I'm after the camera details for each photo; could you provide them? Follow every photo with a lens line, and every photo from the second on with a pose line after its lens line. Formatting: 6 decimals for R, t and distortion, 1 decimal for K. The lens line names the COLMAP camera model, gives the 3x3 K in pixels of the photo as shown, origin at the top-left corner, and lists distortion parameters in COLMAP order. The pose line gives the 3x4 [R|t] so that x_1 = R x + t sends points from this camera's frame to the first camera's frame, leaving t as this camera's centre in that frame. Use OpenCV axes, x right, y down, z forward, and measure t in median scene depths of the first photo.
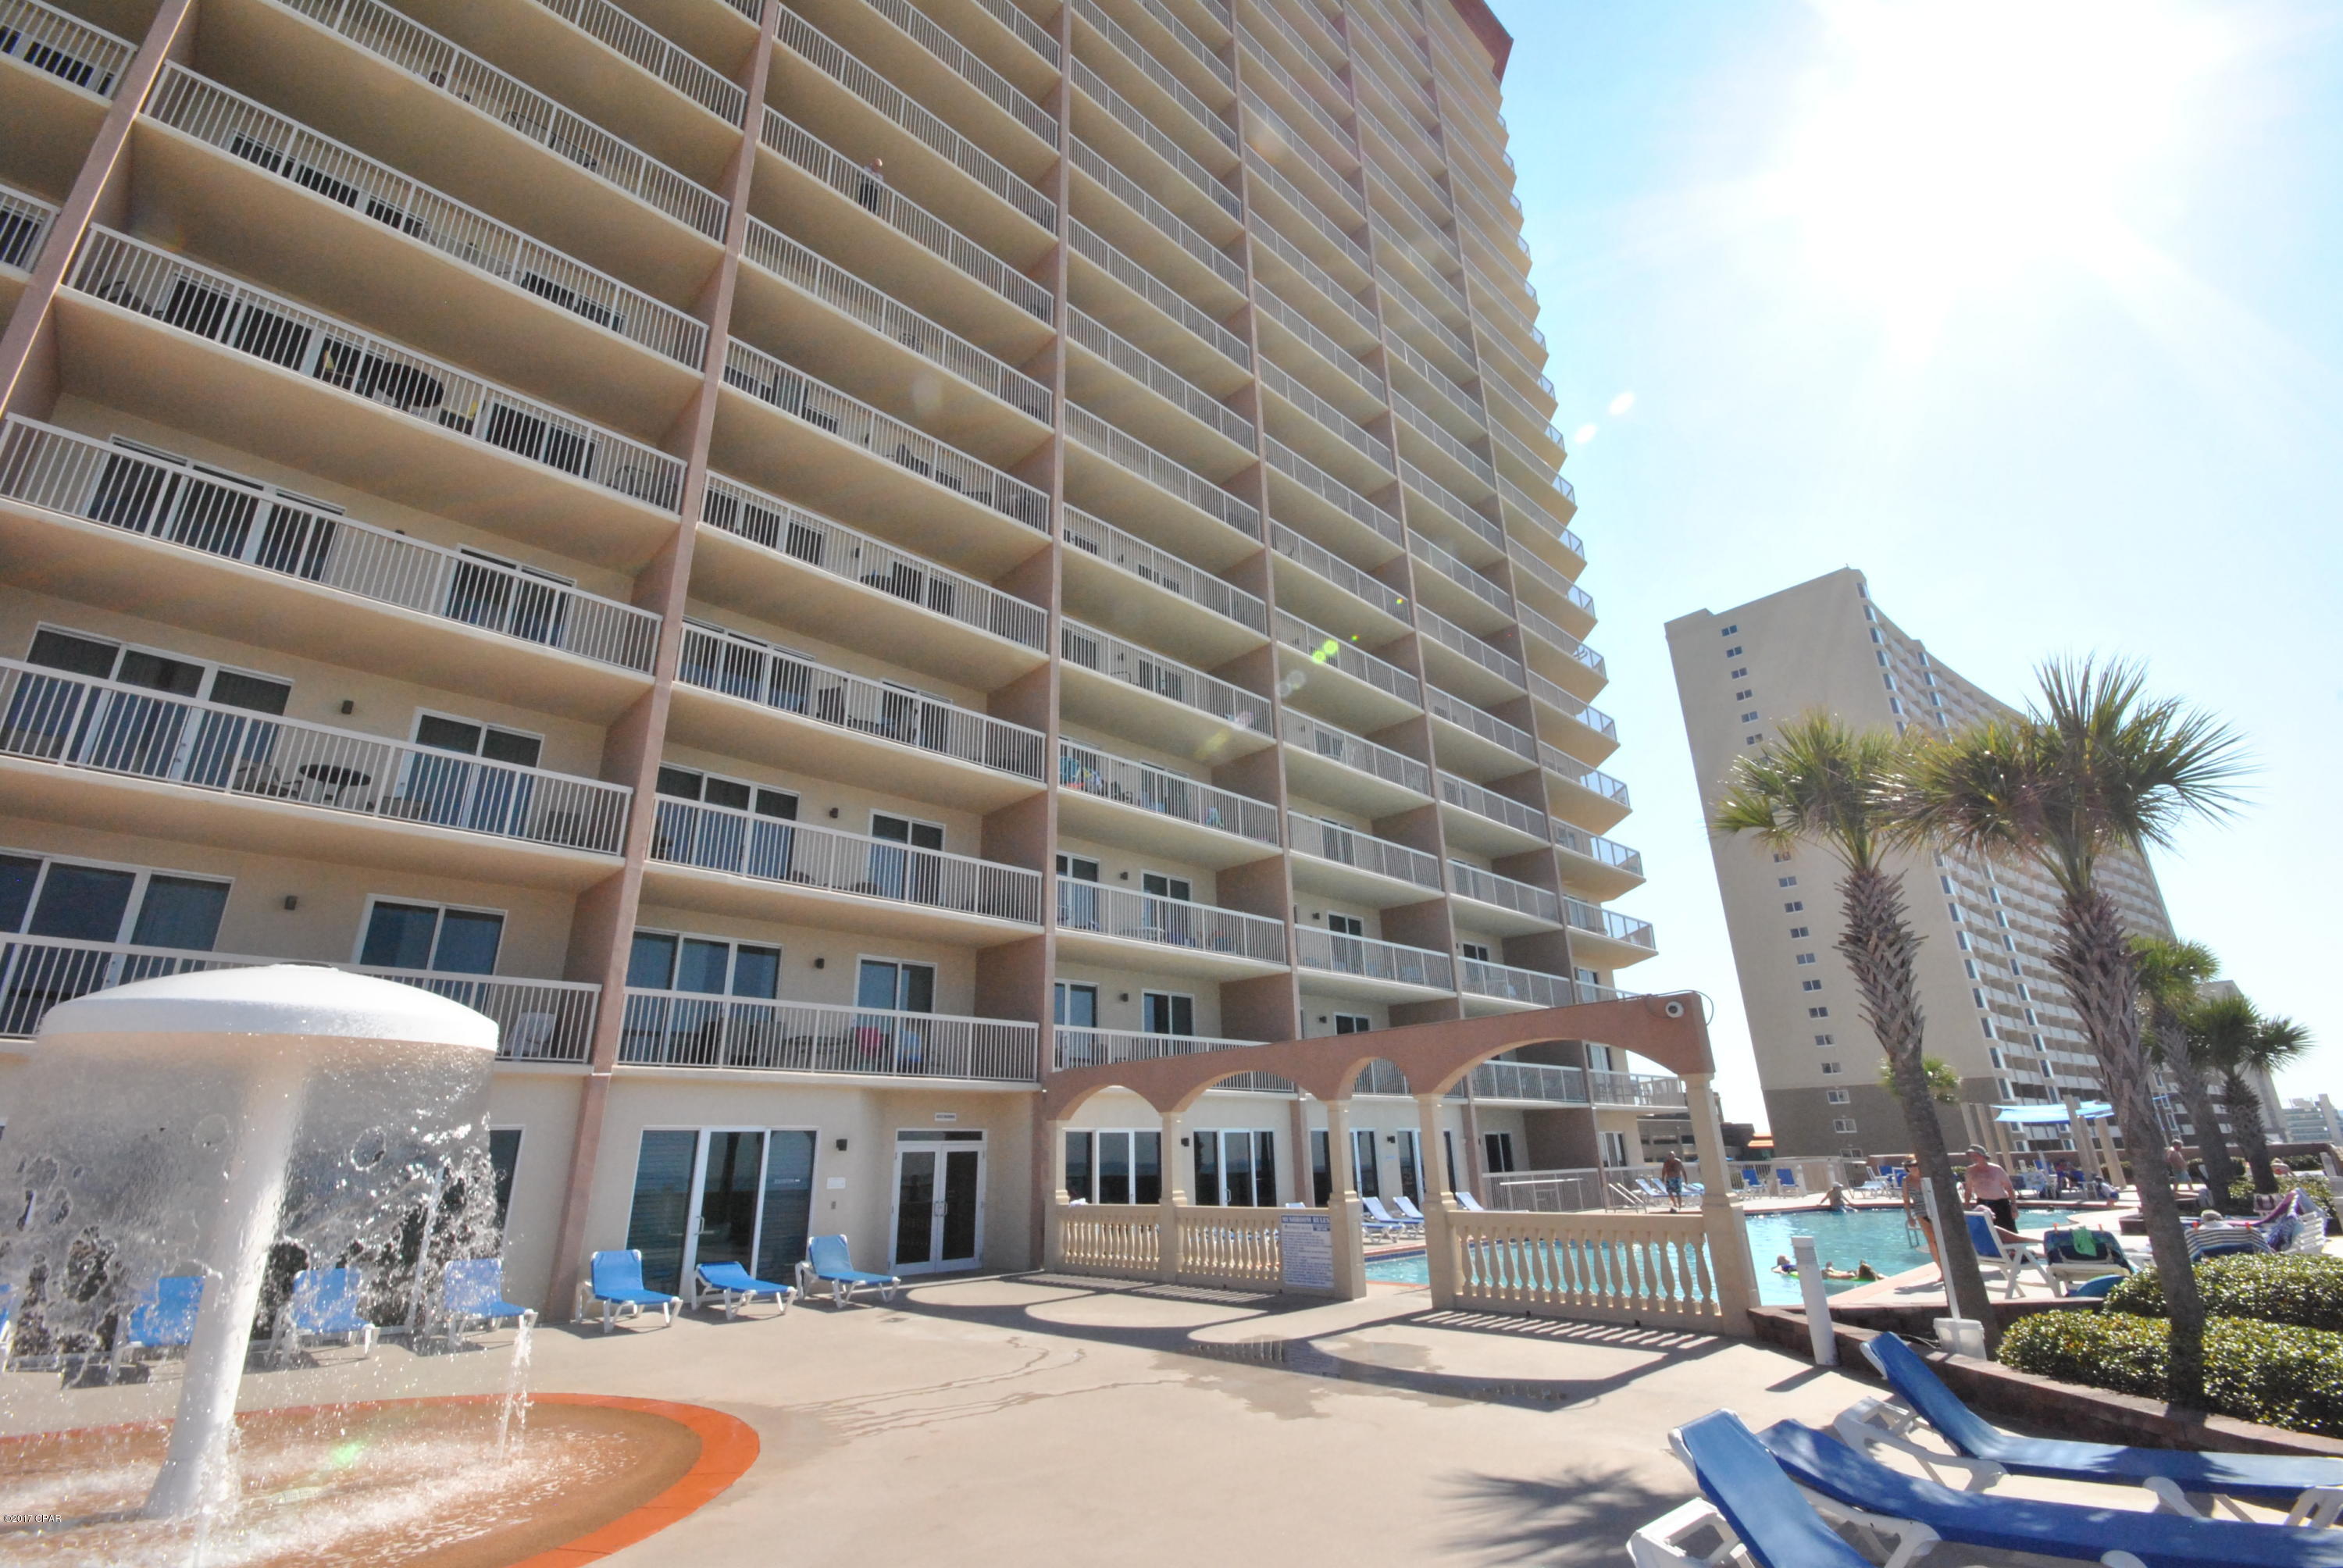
lens RADIAL K [[1013.1, 0, 1175.9], [0, 1013.1, 794.3], [0, 0, 1]] dist [0.013242, -0.015216]
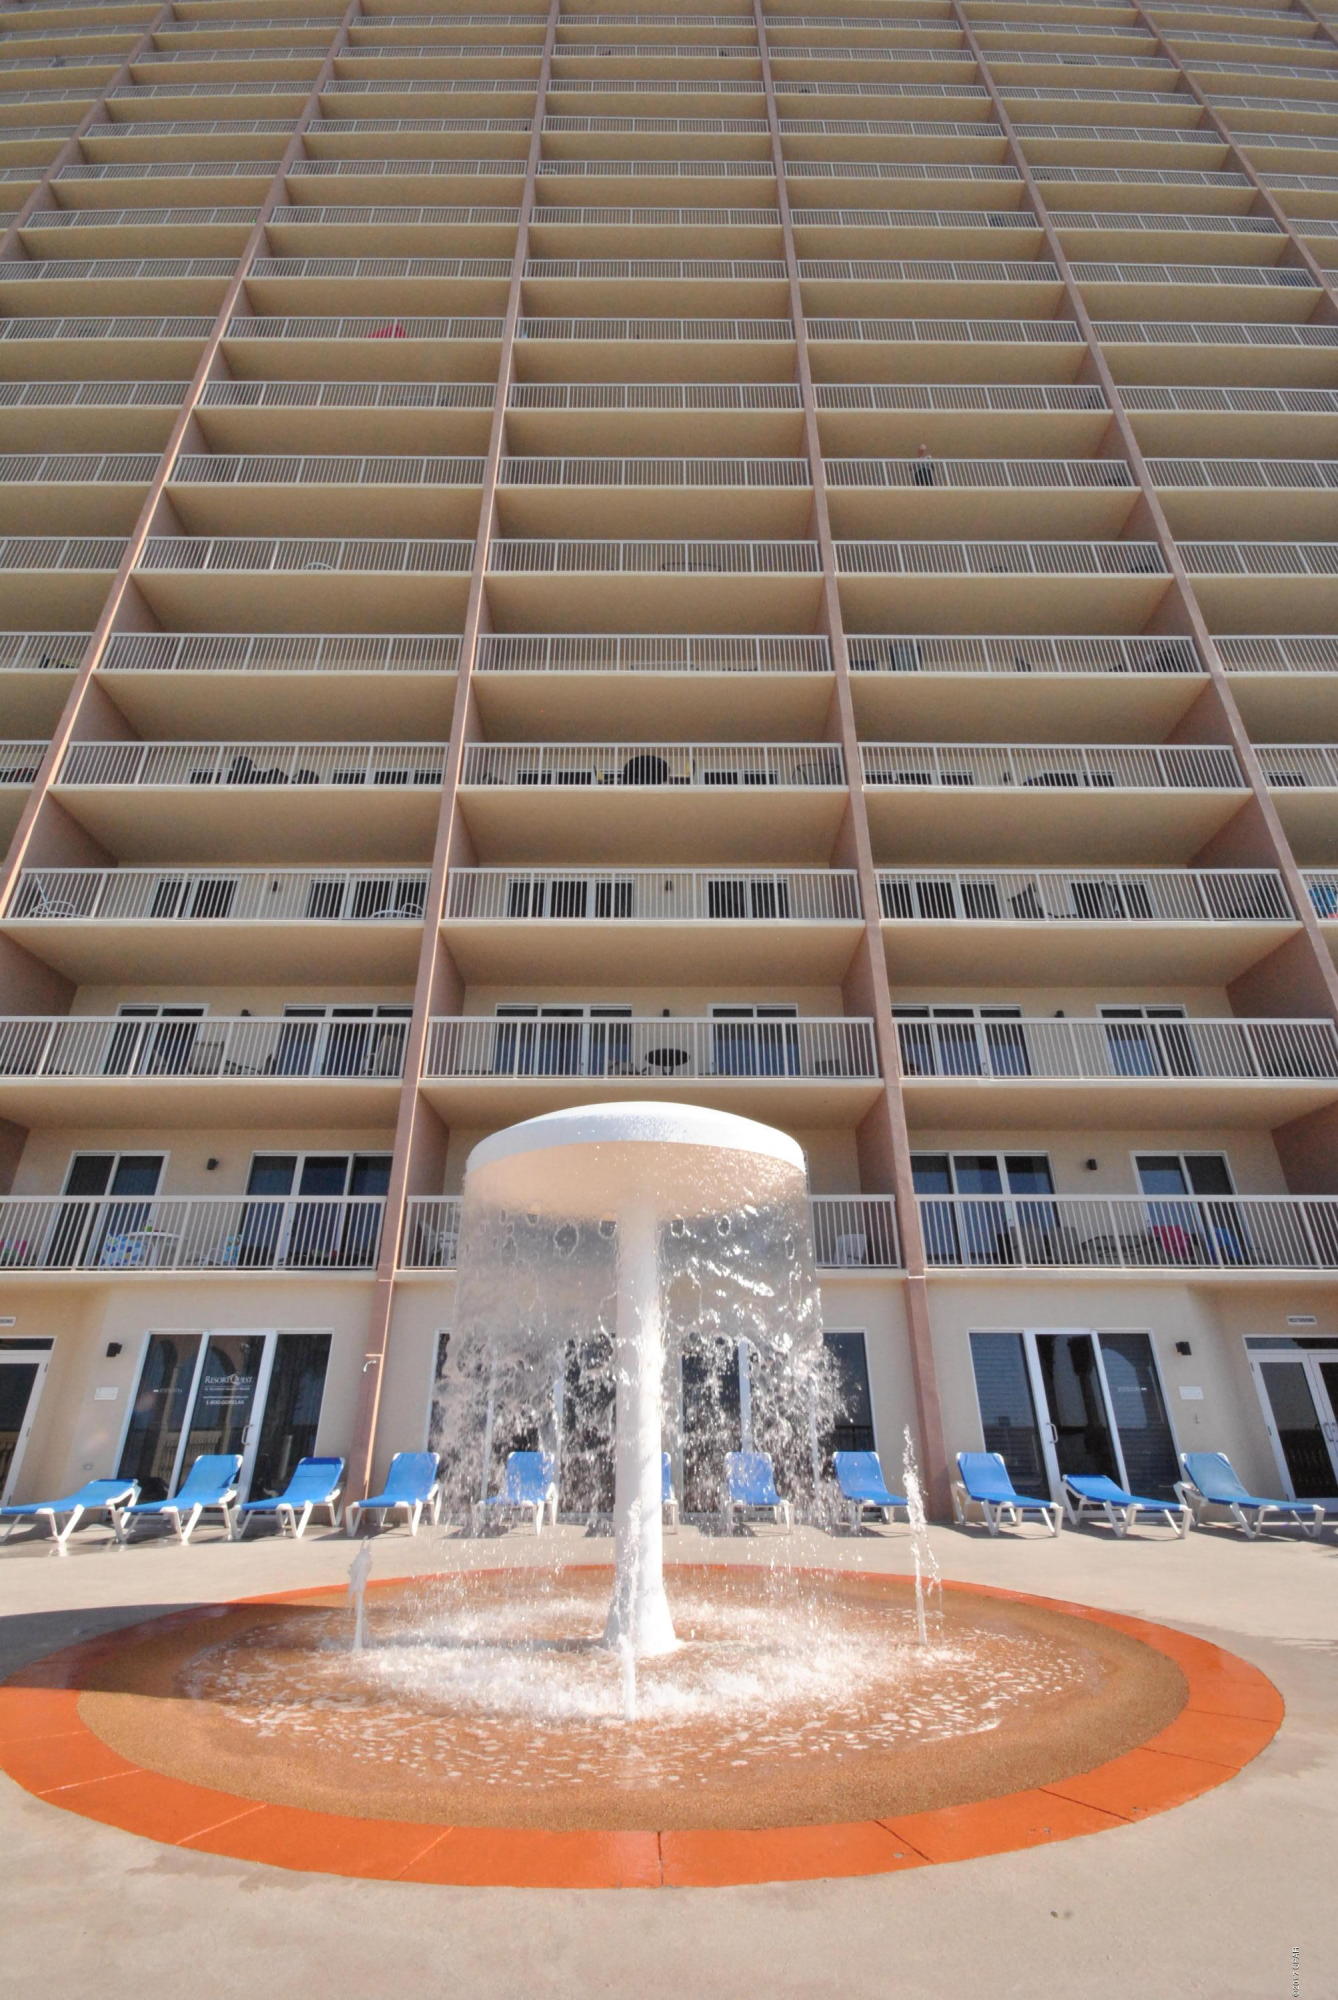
lens RADIAL K [[864.8, 0, 667.9], [0, 864.8, 1009.5], [0, 0, 1]] dist [0.013242, -0.015216]
pose [[0.720400, -0.277487, -0.635629, -0.101992], [0.219074, 0.960596, -0.171061, 0.103430], [0.658050, -0.016018, 0.752804, 0.157048]]
